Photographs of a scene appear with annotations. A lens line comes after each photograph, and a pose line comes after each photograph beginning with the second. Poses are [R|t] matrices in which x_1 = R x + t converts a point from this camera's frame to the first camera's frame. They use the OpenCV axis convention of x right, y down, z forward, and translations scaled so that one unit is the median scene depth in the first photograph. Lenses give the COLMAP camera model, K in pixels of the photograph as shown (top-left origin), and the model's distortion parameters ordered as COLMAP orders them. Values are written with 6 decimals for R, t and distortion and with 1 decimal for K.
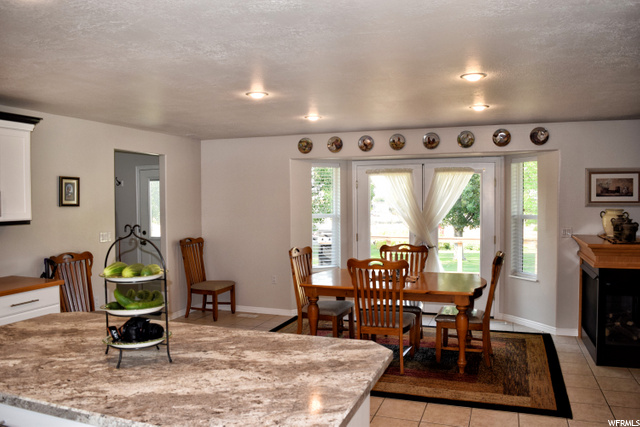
lens RADIAL K [[500.4, 0, 320.0], [0, 500.4, 213.5], [0, 0, 1]] dist [-0.088886, 0.009473]
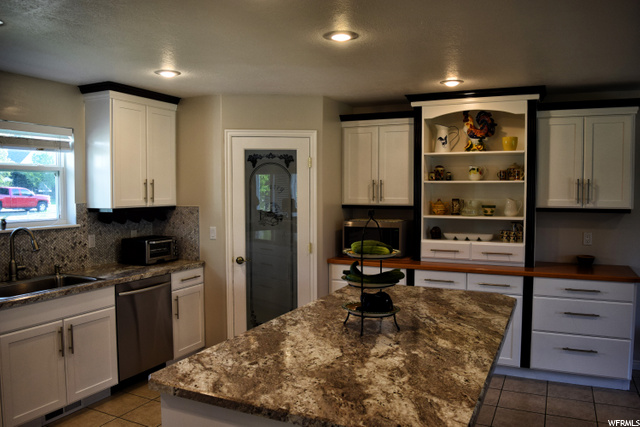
lens RADIAL K [[500.4, 0, 320.0], [0, 500.4, 213.5], [0, 0, 1]] dist [-0.088886, 0.009473]
pose [[-0.094523, 0.055634, -0.993967, 0.752896], [-0.026762, 0.997934, 0.058401, -0.030539], [0.995163, 0.032120, -0.092839, 0.948809]]
